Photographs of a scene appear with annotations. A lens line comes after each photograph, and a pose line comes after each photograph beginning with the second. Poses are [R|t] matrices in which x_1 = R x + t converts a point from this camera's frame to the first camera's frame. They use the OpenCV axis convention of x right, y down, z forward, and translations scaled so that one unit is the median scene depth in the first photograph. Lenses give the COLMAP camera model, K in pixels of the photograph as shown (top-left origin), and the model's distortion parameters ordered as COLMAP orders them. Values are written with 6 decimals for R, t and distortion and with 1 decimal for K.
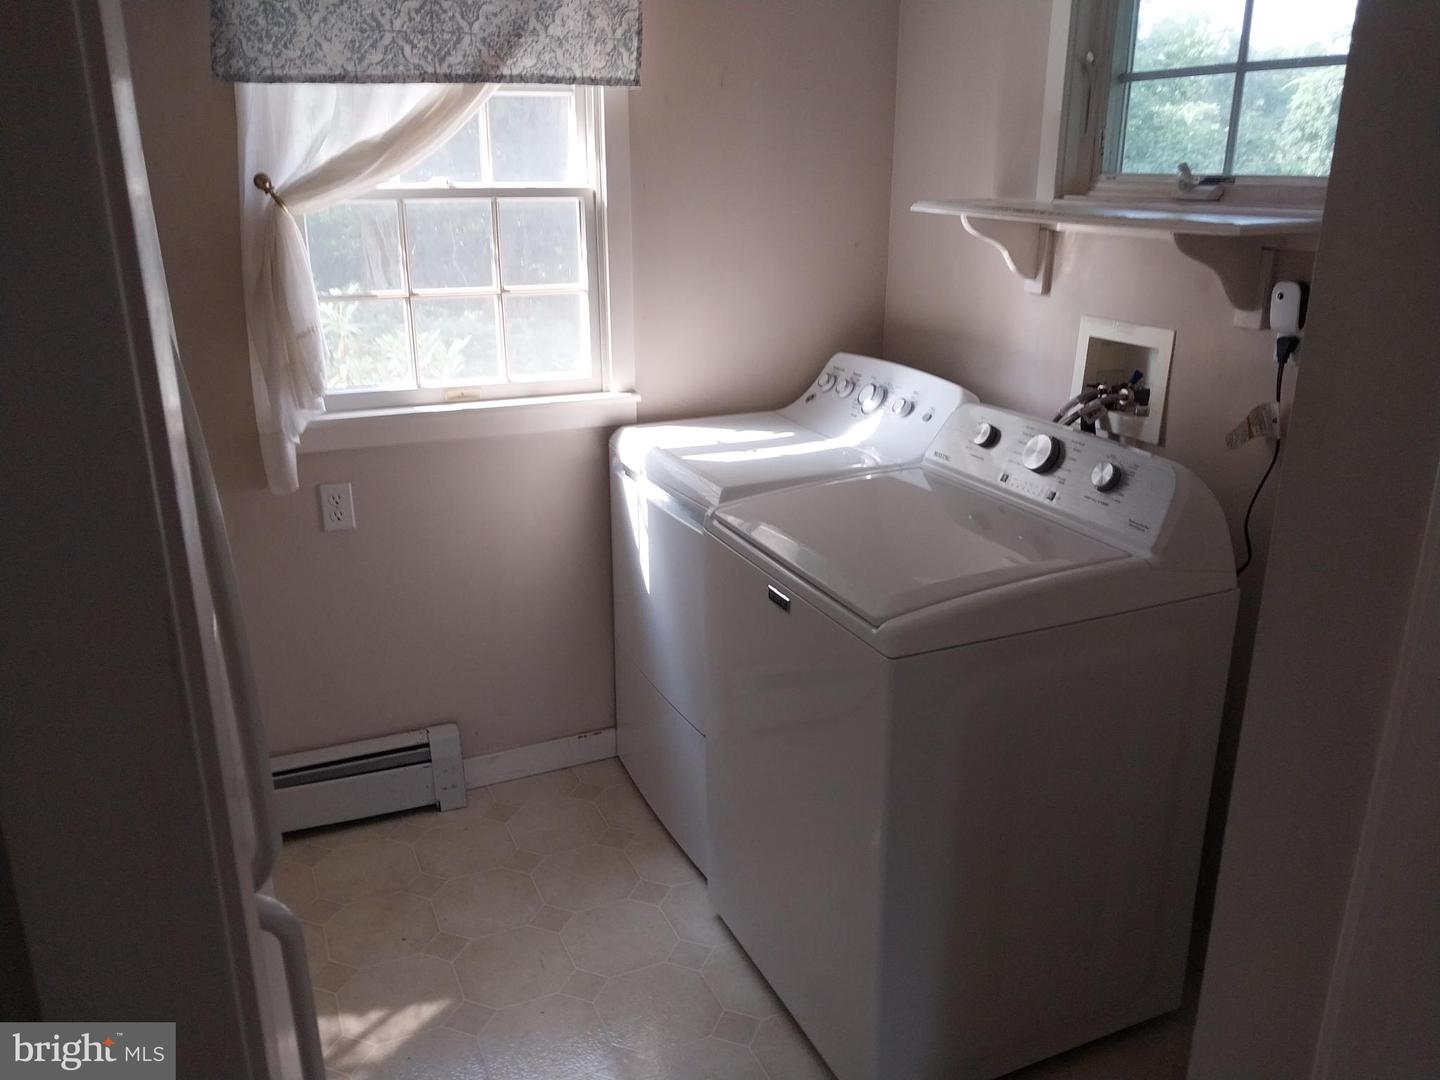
lens RADIAL K [[1133.0, 0, 720.0], [0, 1133.0, 540.0], [0, 0, 1]] dist [0.050556, -0.152081]
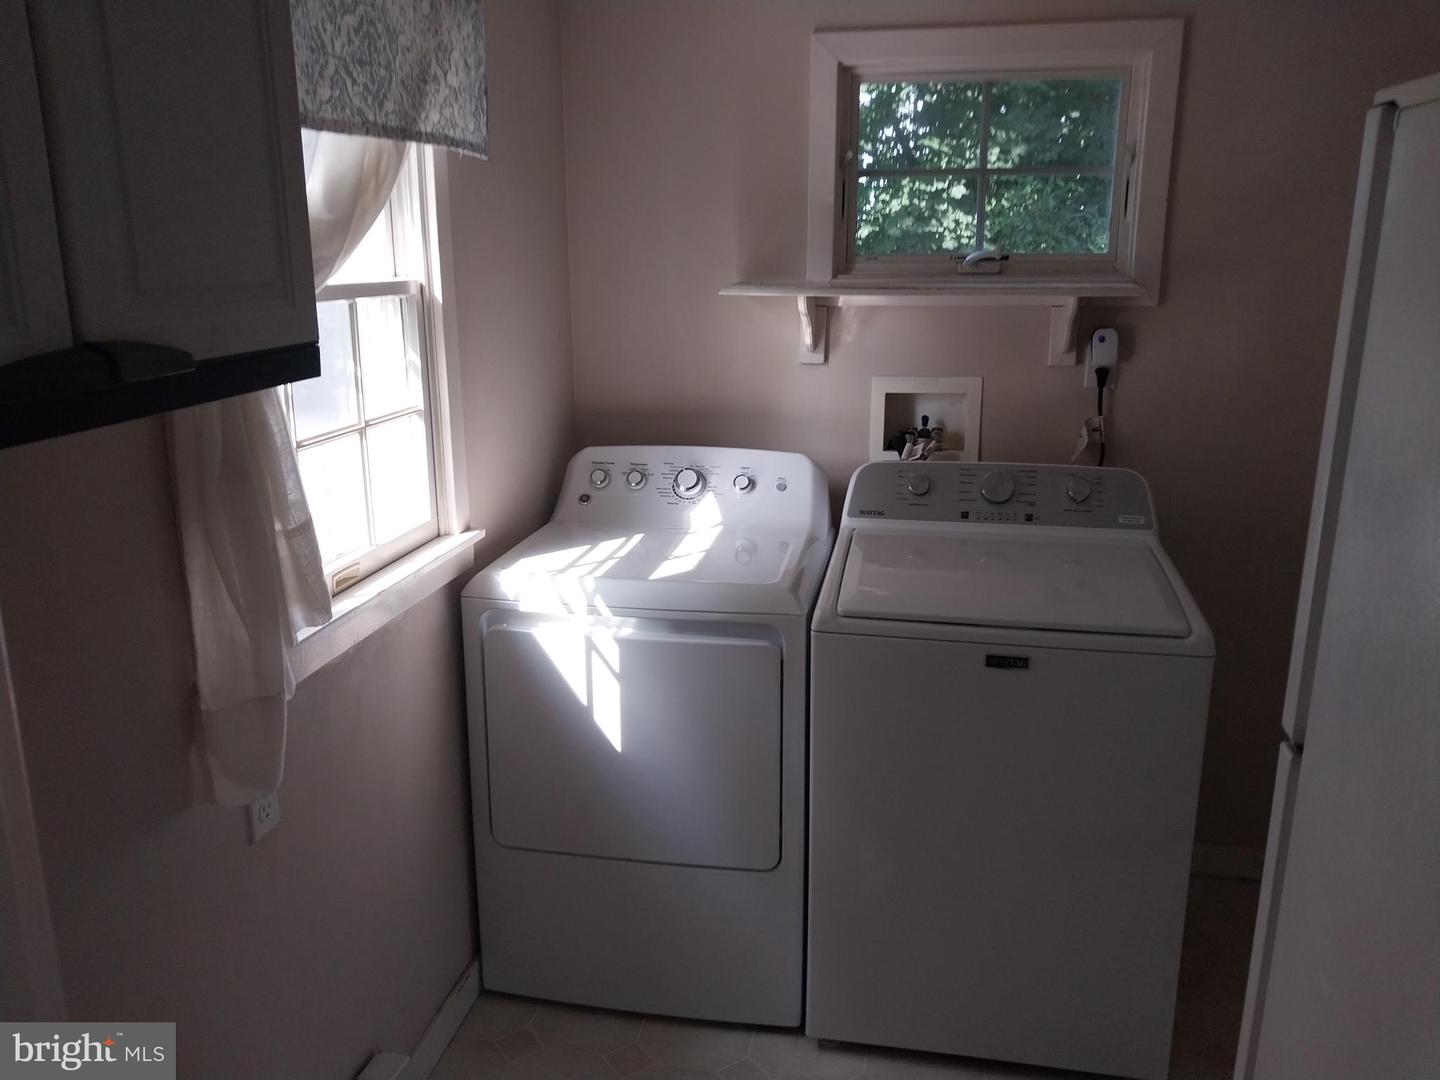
lens RADIAL K [[1130.9, 0, 720.0], [0, 1130.9, 540.0], [0, 0, 1]] dist [0.122737, -0.244639]
pose [[0.571754, -0.209157, 0.793317, -0.744313], [0.262696, 0.962721, 0.064491, -0.156037], [-0.777231, 0.171528, 0.605384, 0.457928]]
